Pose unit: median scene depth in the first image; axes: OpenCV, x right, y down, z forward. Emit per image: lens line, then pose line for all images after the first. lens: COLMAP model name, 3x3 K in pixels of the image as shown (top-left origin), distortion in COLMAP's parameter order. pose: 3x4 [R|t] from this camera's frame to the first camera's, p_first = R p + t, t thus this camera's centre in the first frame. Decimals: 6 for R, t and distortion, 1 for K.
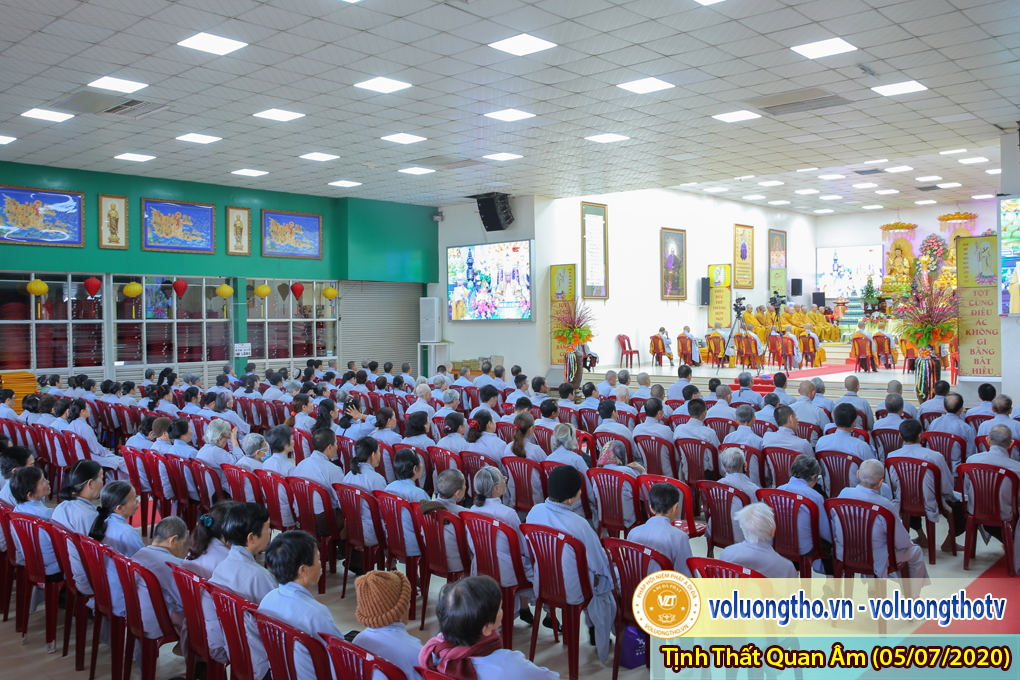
lens RADIAL K [[885.0, 0, 510.0], [0, 885.0, 340.0], [0, 0, 1]] dist [-0.038745, -0.003667]
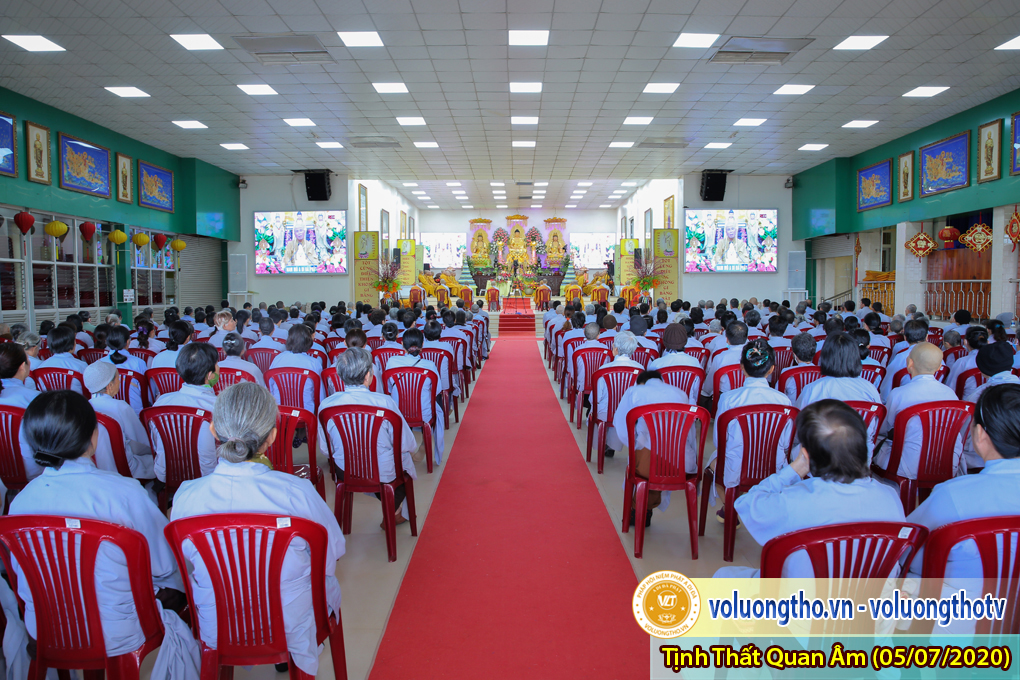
lens RADIAL K [[692.3, 0, 510.0], [0, 692.3, 340.0], [0, 0, 1]] dist [-0.113148, 0.086241]
pose [[0.742098, -0.039369, 0.669134, -0.378353], [0.010445, 0.998832, 0.047184, 0.022955], [-0.670210, -0.028026, 0.741642, 0.092540]]
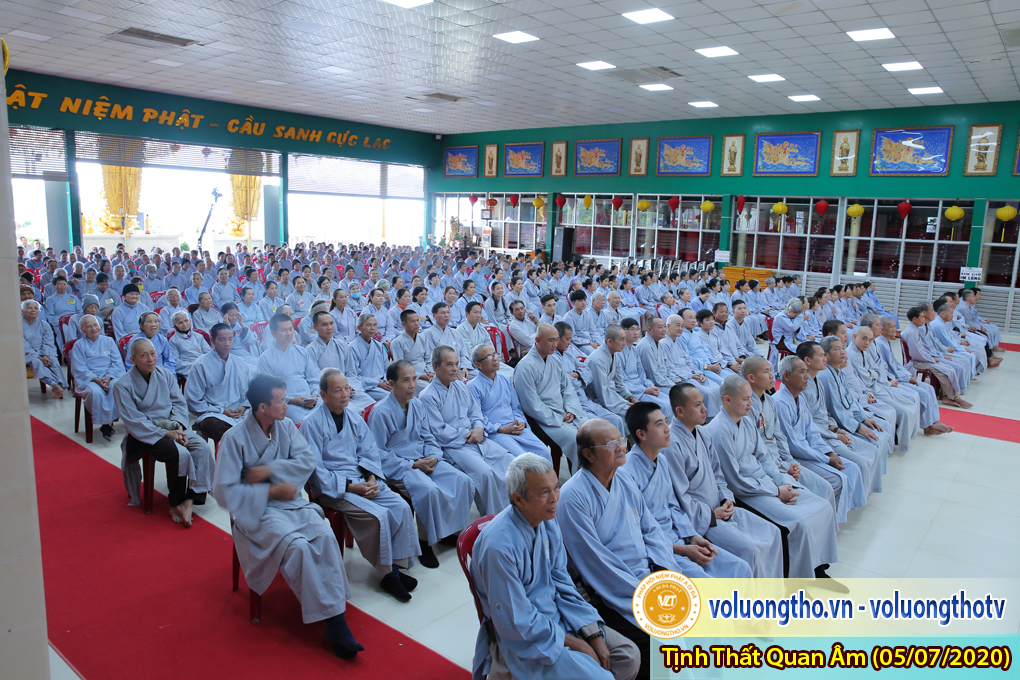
lens RADIAL K [[694.4, 0, 510.0], [0, 694.4, 340.0], [0, 0, 1]] dist [-0.120633, 0.094840]
pose [[0.068886, 0.174447, -0.982254, 0.380540], [-0.060043, 0.983533, 0.170464, -0.011849], [0.995816, 0.047235, 0.078226, 0.408141]]
